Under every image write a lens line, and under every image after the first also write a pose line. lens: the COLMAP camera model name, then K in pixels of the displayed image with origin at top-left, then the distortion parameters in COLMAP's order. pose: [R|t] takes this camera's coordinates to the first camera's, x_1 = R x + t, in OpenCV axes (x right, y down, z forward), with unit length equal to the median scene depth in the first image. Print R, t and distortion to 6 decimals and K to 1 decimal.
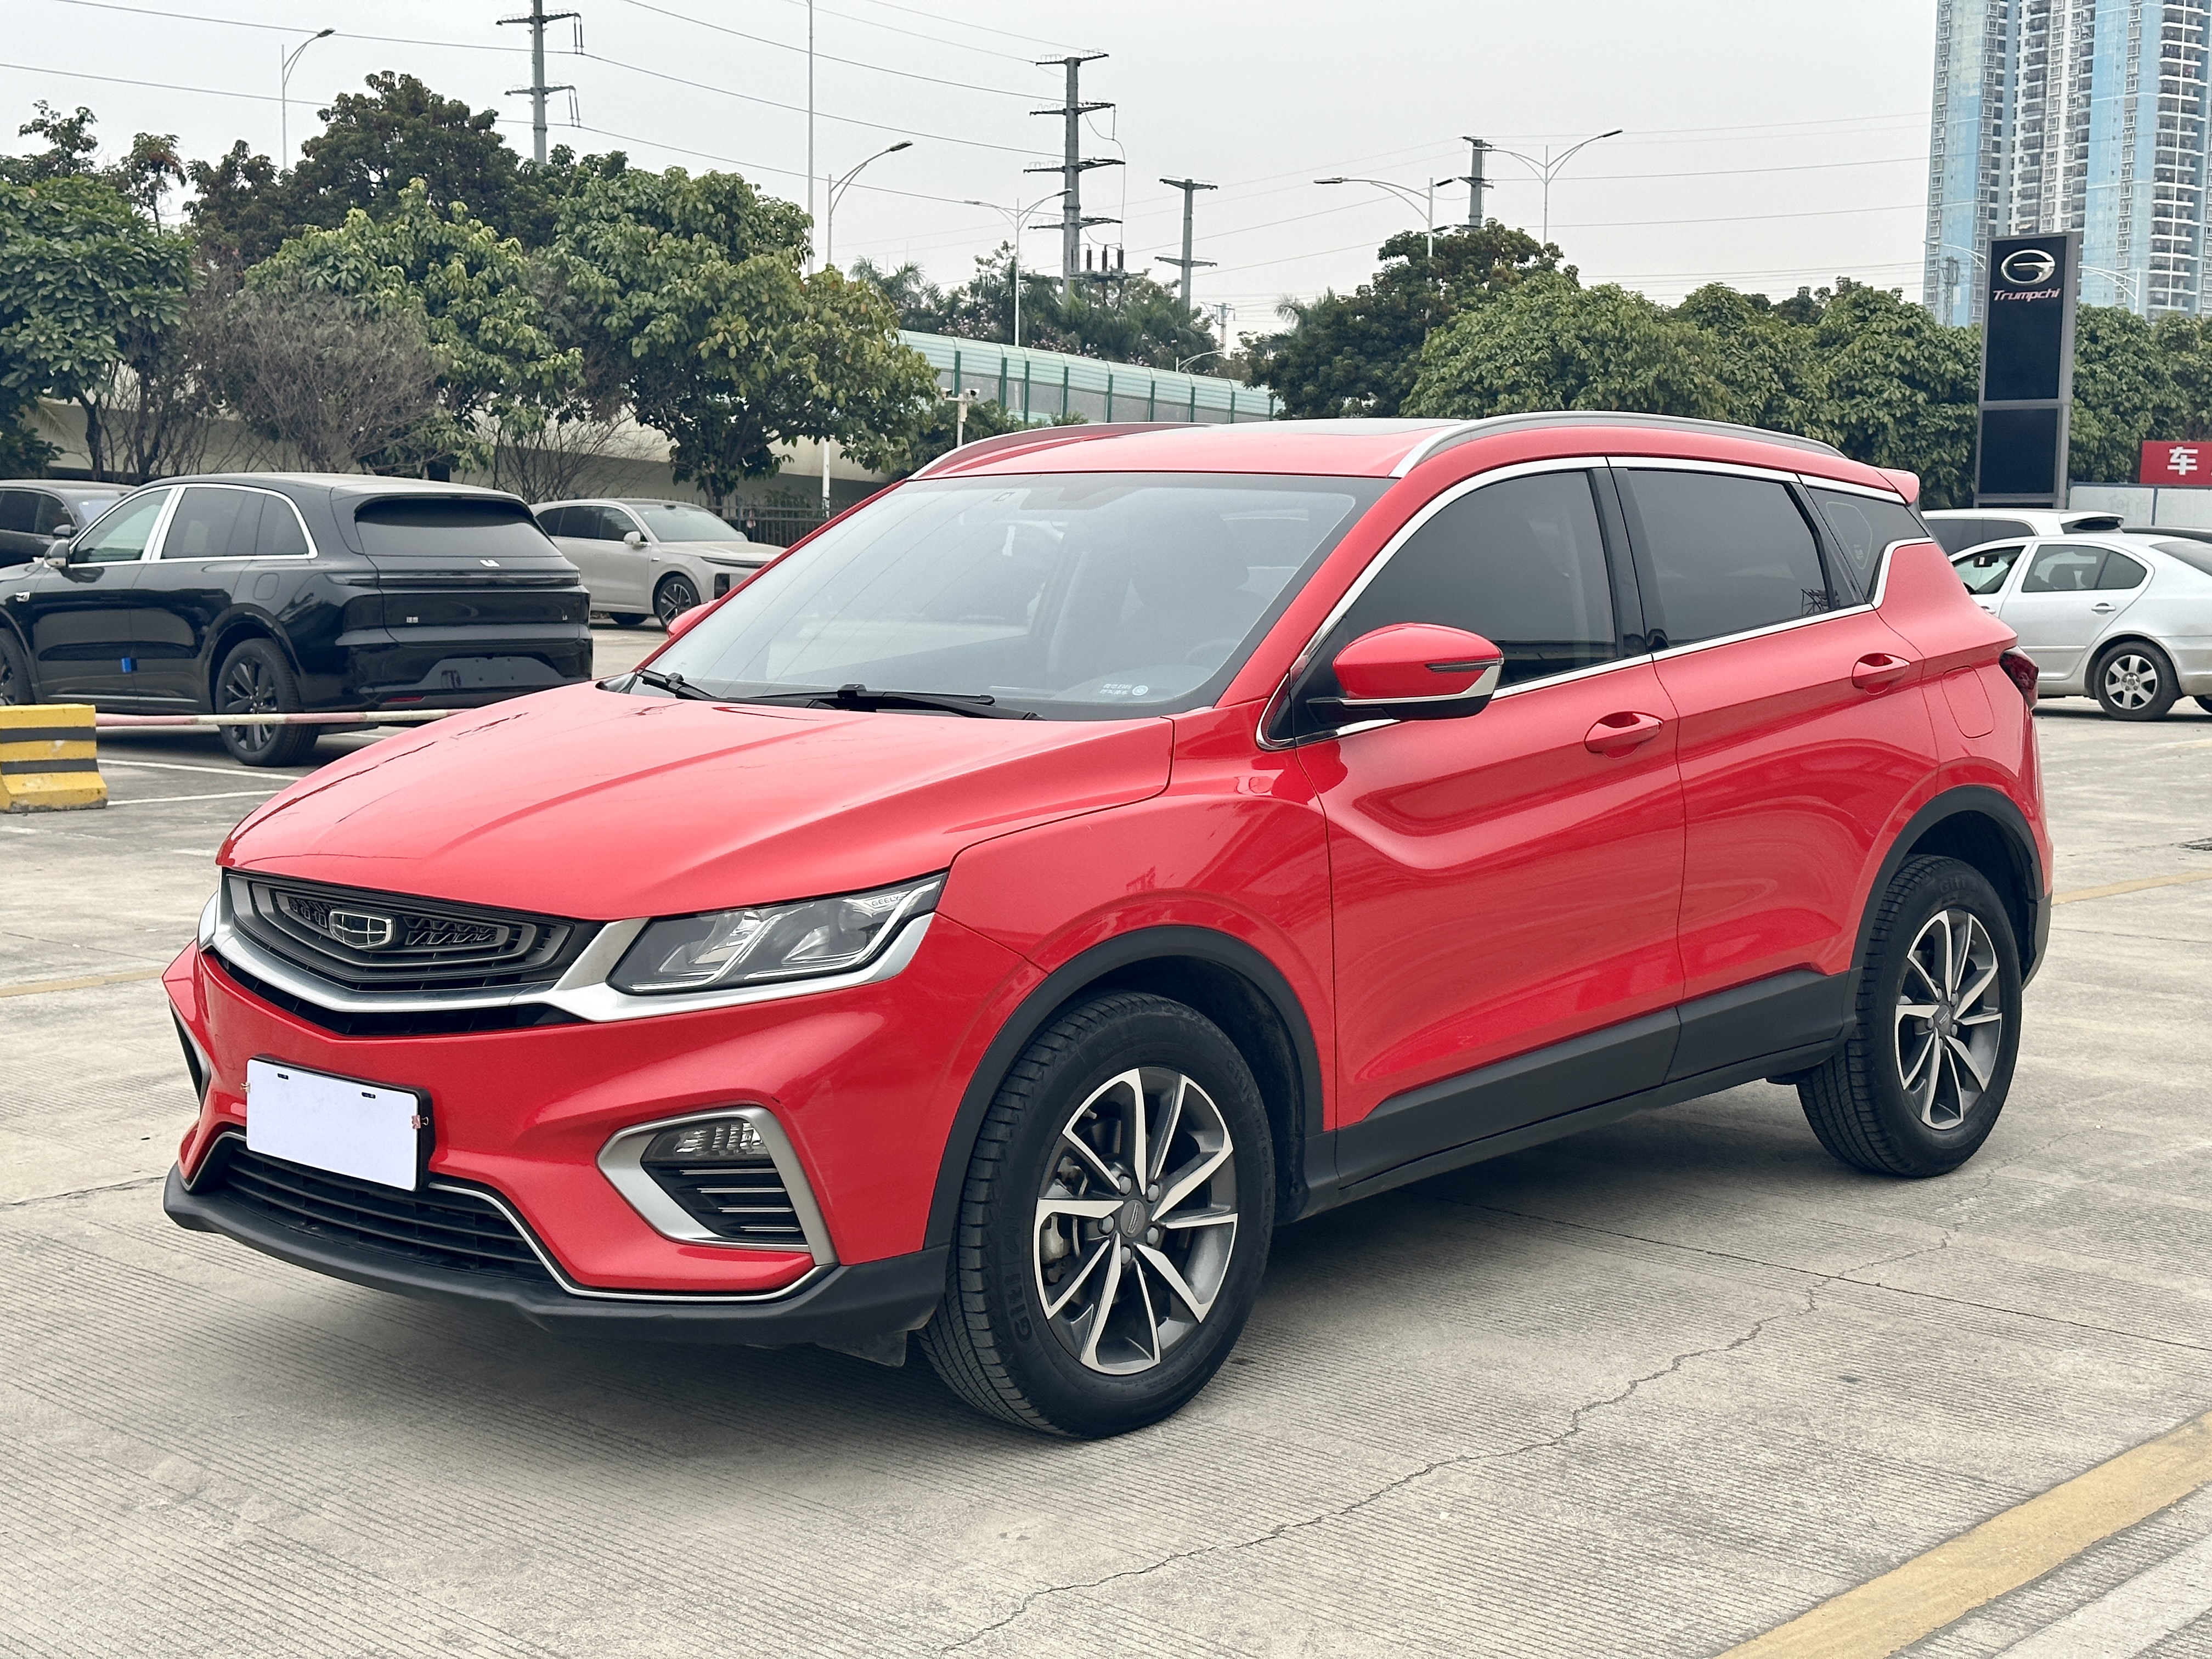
lens RADIAL K [[3052.3, 0, 1106.0], [0, 3052.3, 829.5], [0, 0, 1]] dist [0.216530, -0.479133]
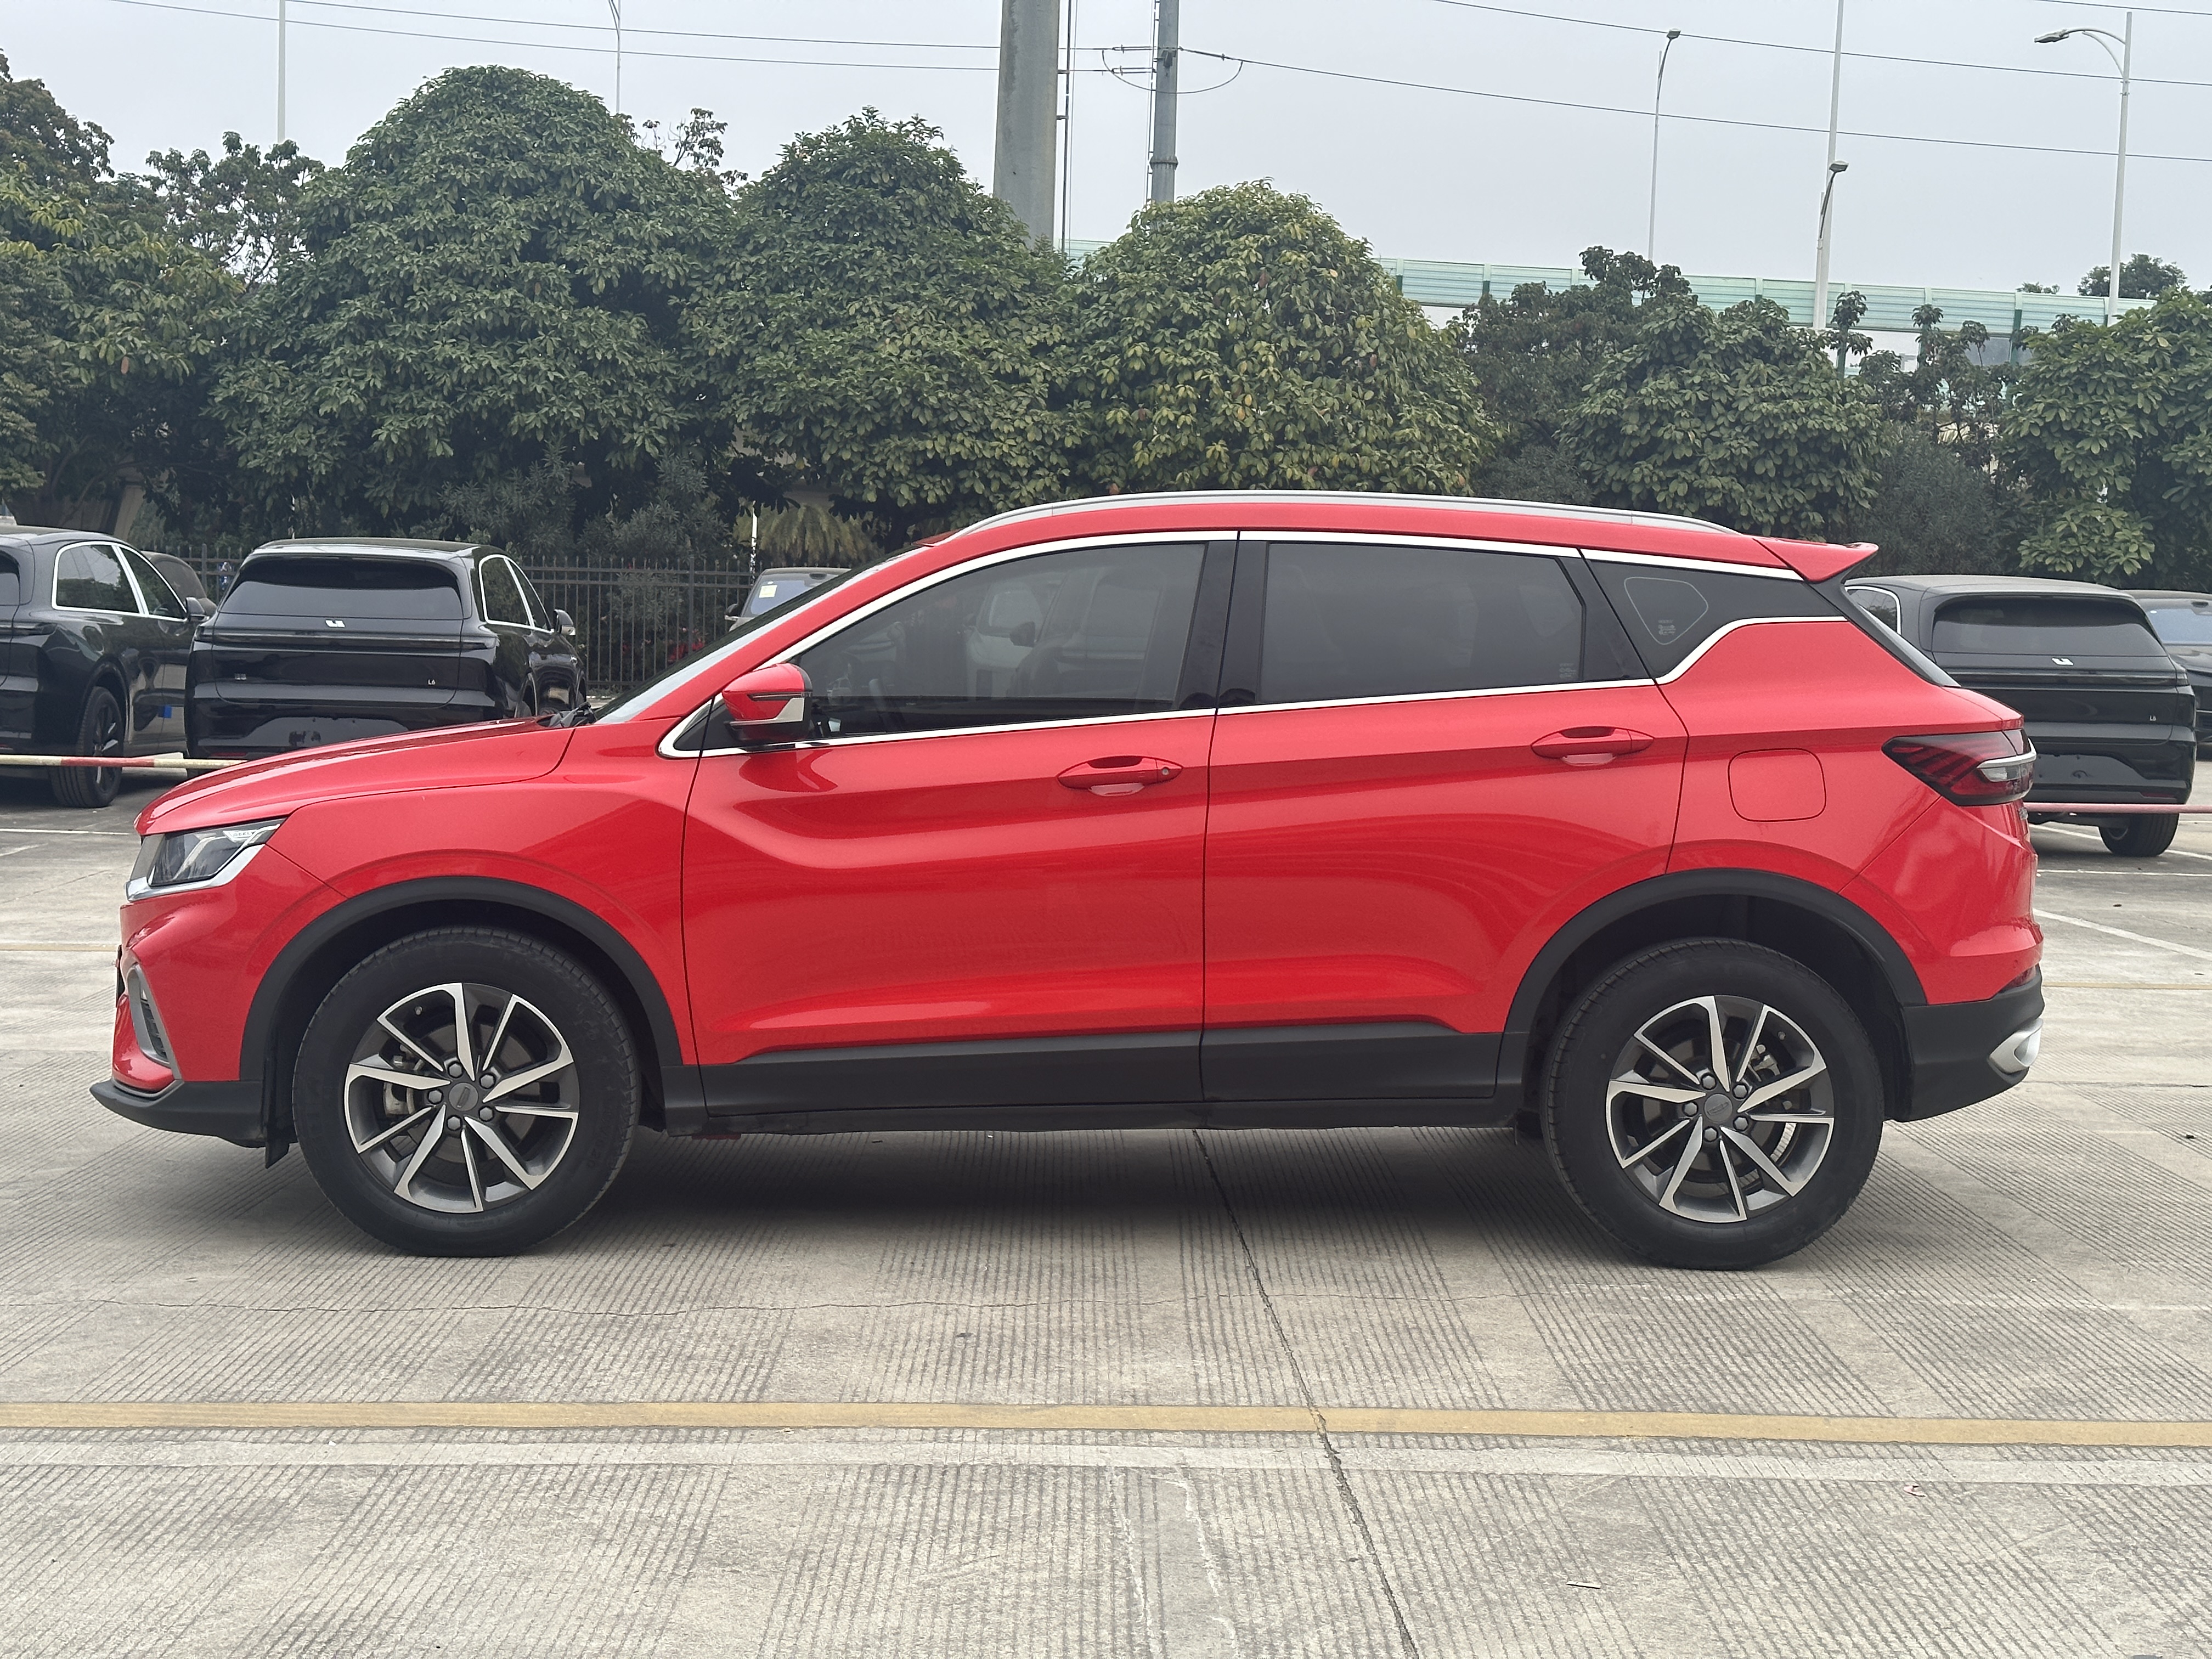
lens RADIAL K [[3052.3, 0, 1106.0], [0, 3052.3, 829.5], [0, 0, 1]] dist [0.216530, -0.479133]
pose [[0.700935, 0.061154, -0.710599, 1.136343], [-0.088017, 0.996118, -0.001093, -0.011269], [0.707774, 0.063311, 0.703597, 0.249177]]
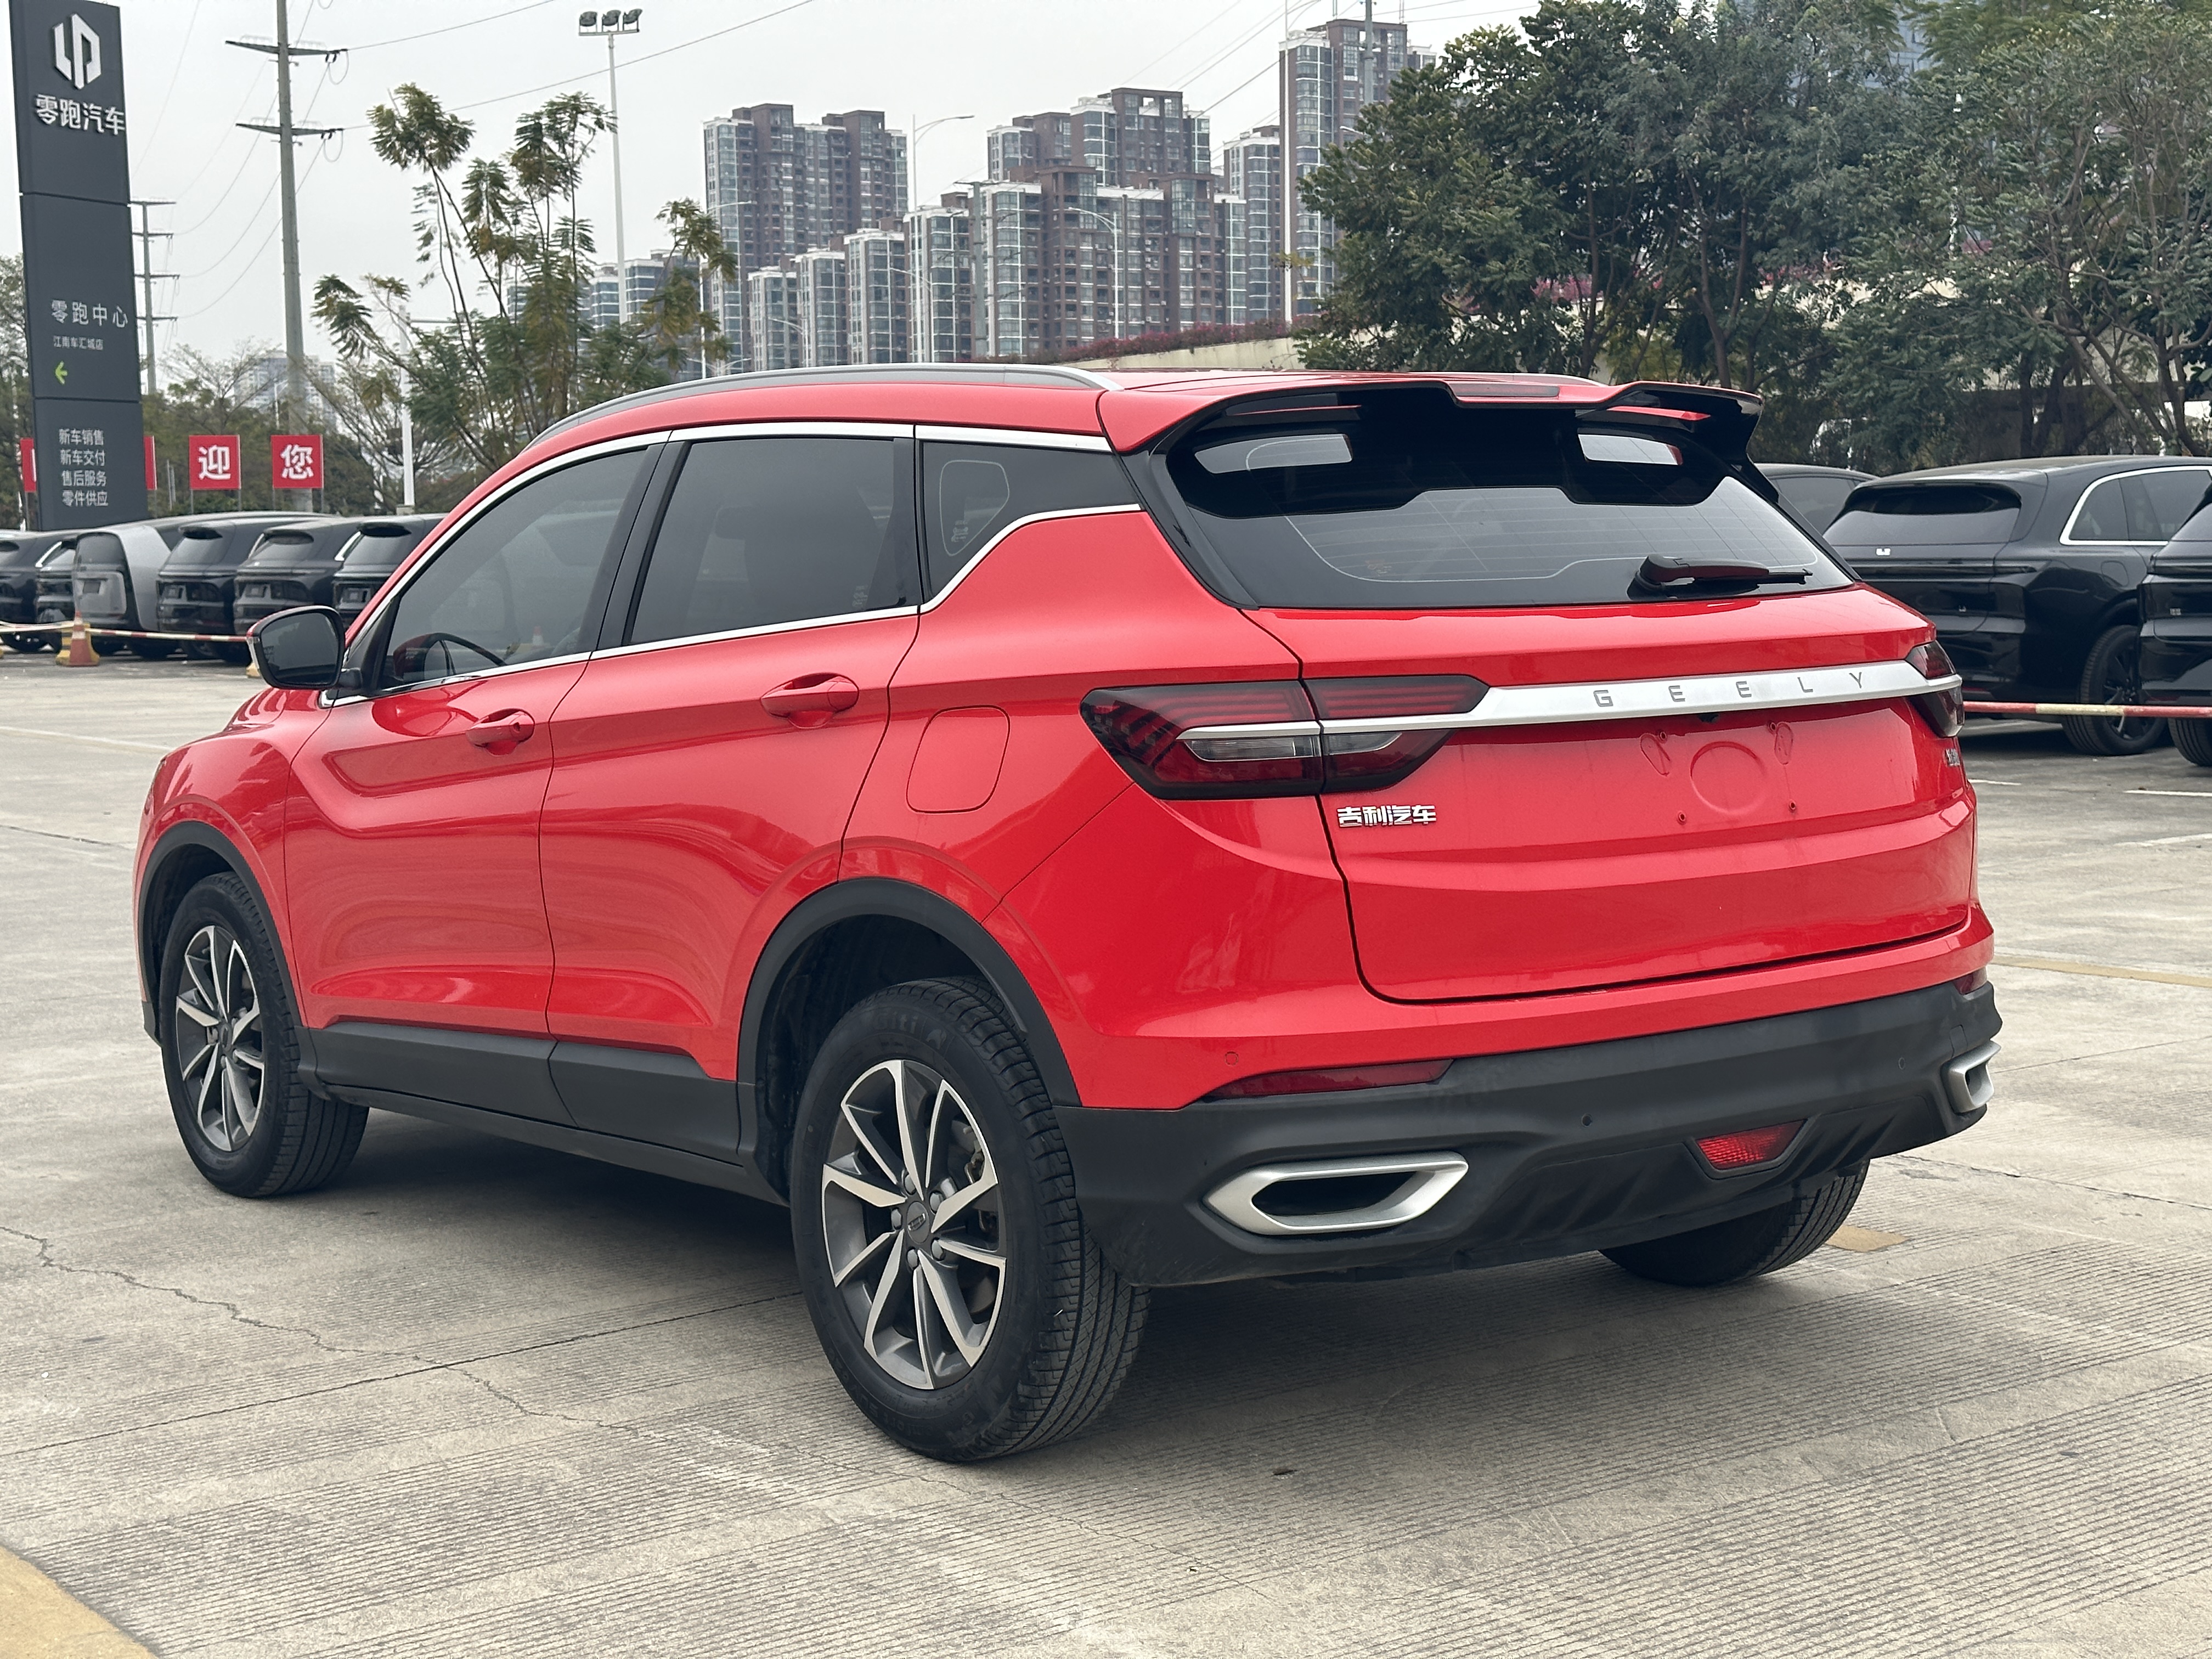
lens RADIAL K [[3052.3, 0, 1106.0], [0, 3052.3, 829.5], [0, 0, 1]] dist [0.216530, -0.479133]
pose [[-0.174271, 0.087675, -0.980787, 1.269868], [-0.074909, 0.991962, 0.101984, -0.132513], [0.981844, 0.091242, -0.166302, 1.592988]]
